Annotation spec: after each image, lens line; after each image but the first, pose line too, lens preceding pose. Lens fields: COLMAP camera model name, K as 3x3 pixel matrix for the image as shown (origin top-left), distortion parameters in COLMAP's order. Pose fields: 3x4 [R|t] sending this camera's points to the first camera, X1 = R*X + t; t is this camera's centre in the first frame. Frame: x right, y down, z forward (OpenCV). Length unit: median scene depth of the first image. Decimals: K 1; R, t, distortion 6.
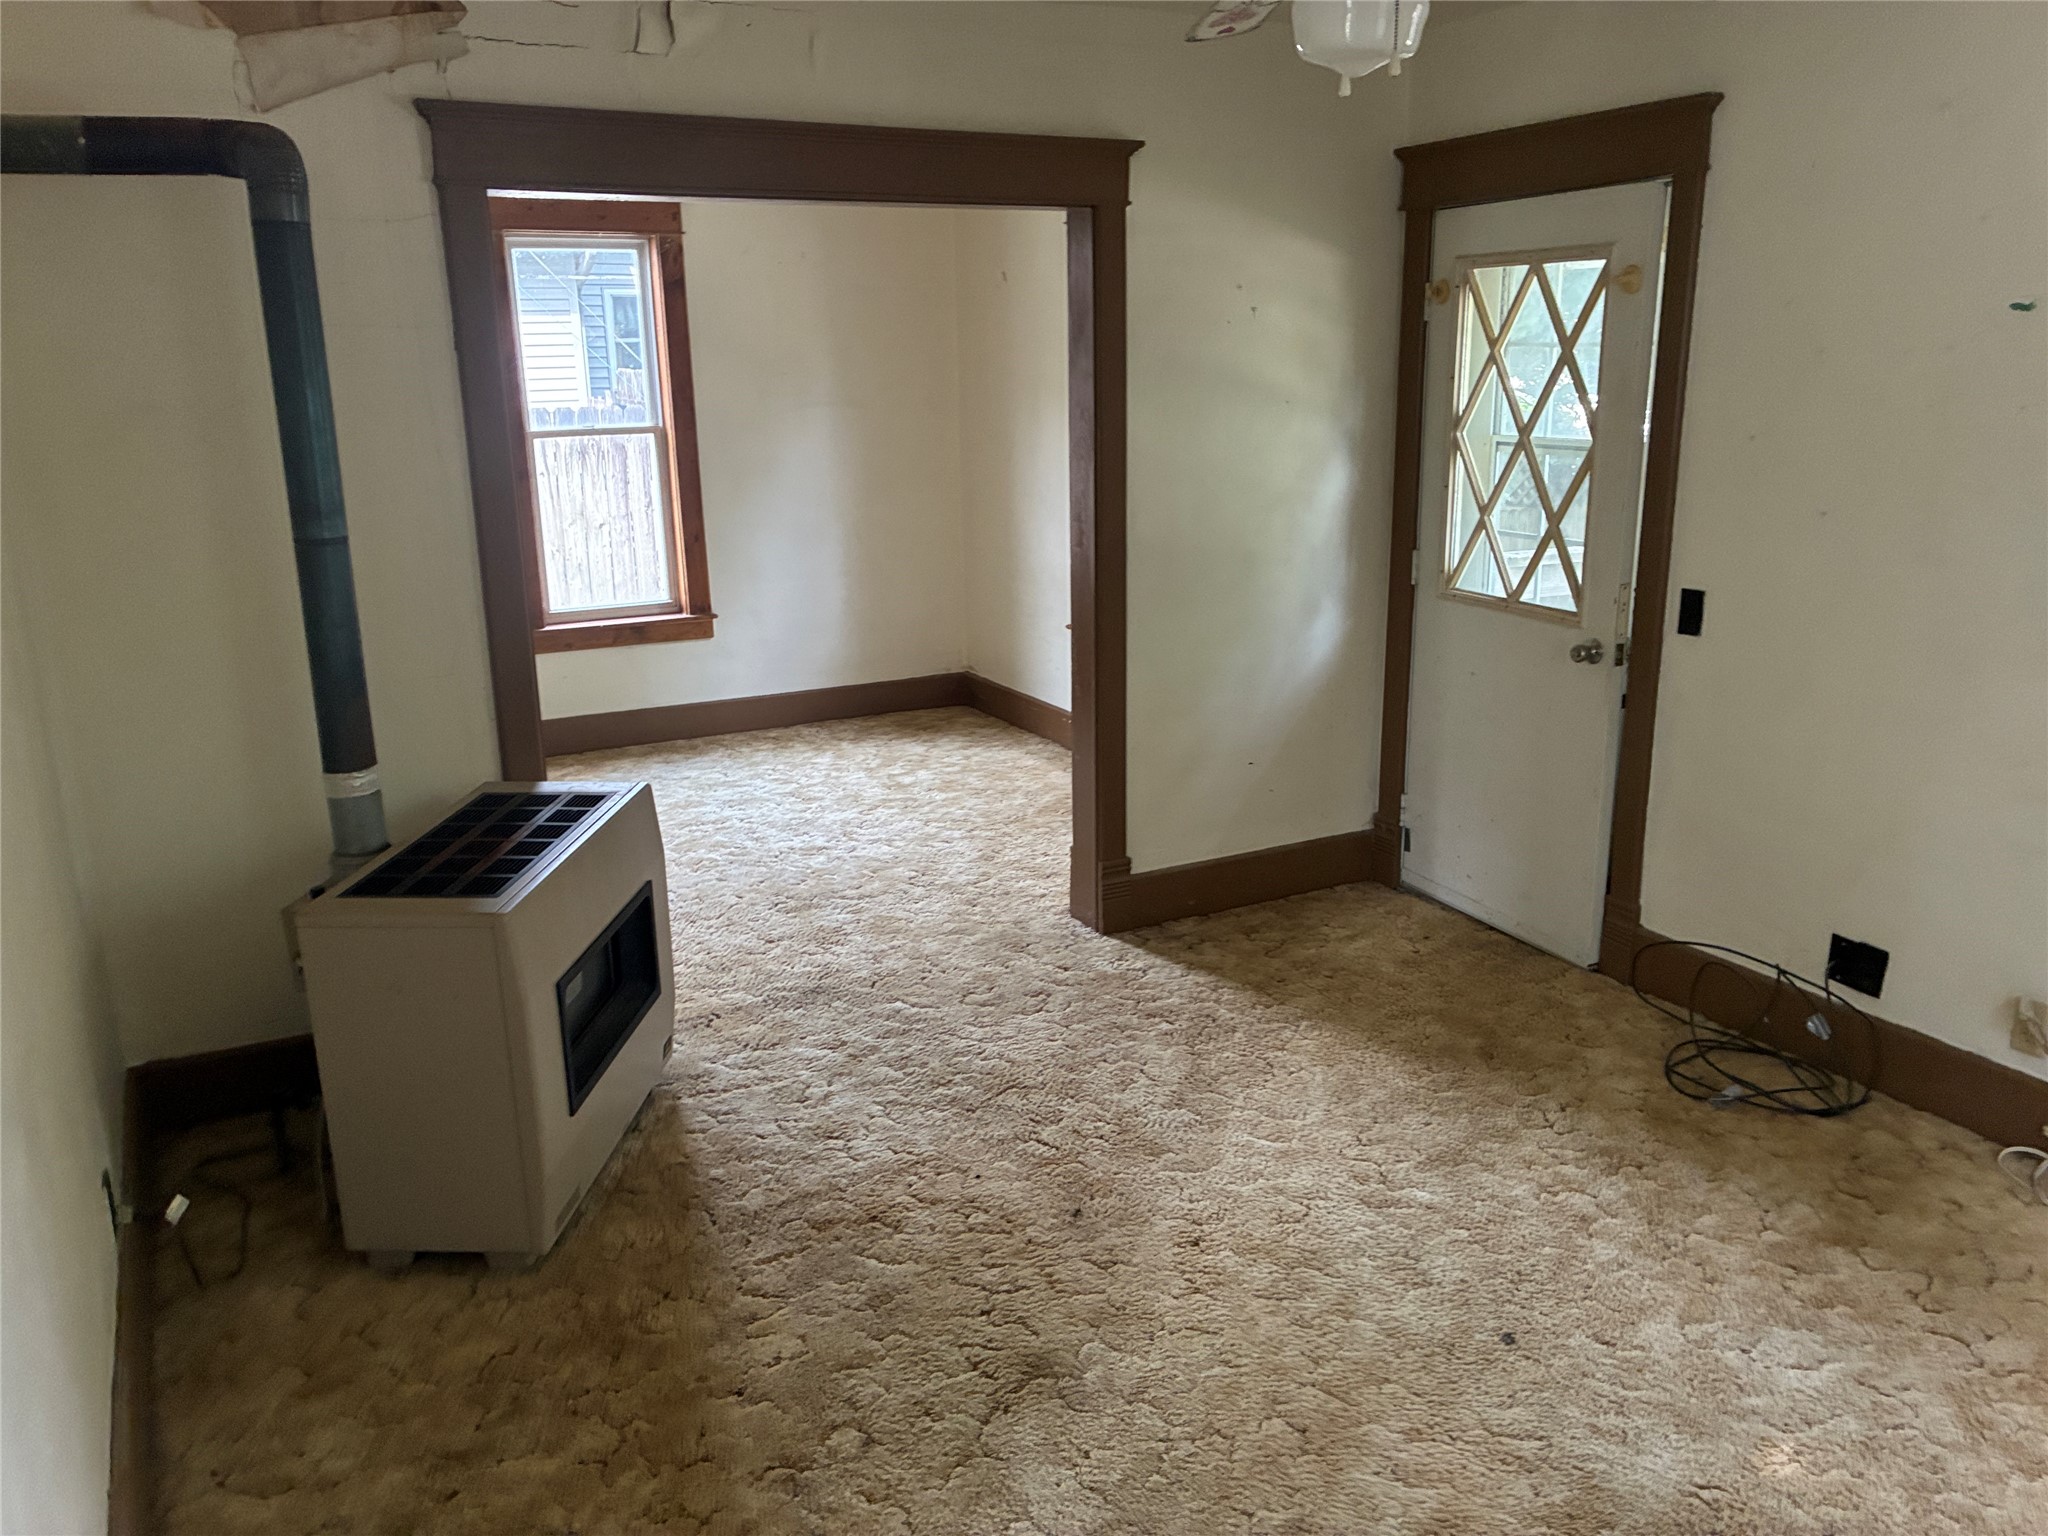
lens RADIAL K [[1574.6, 0, 1017.5], [0, 1574.6, 770.7], [0, 0, 1]] dist [0.041572, -0.026533]
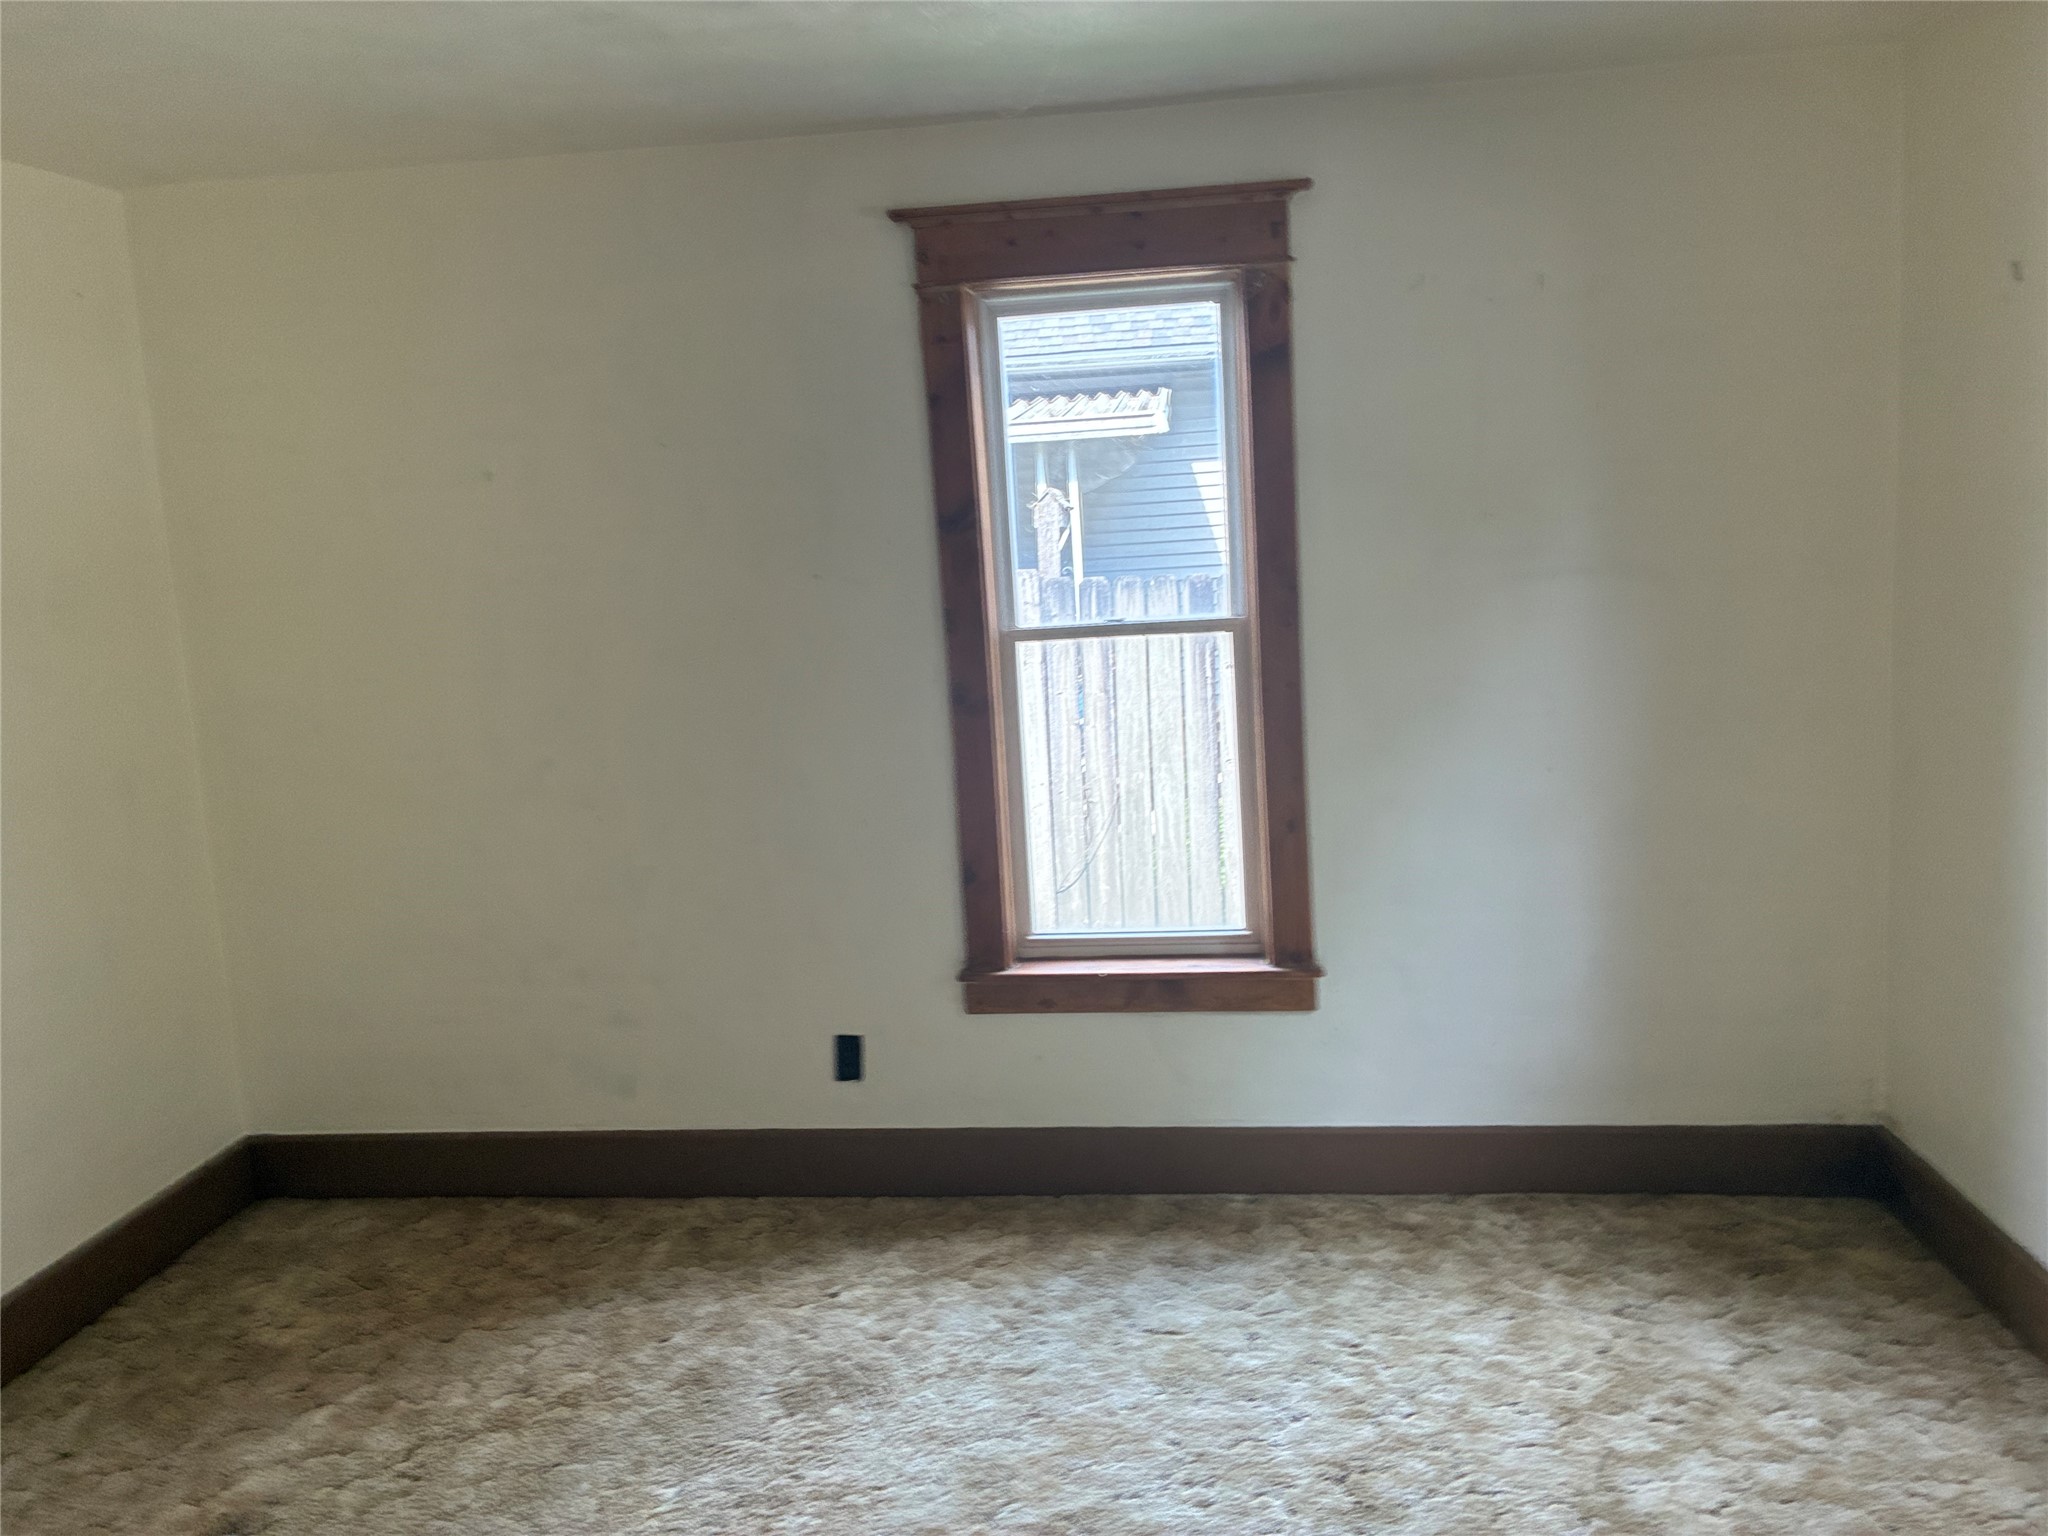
lens RADIAL K [[1574.6, 0, 1021.5], [0, 1574.6, 747.7], [0, 0, 1]] dist [0.041572, -0.026533]
pose [[0.834172, 0.048703, -0.549350, 0.009977], [-0.110344, 0.990691, -0.079725, -0.122394], [0.540353, 0.127122, 0.831780, 0.515833]]
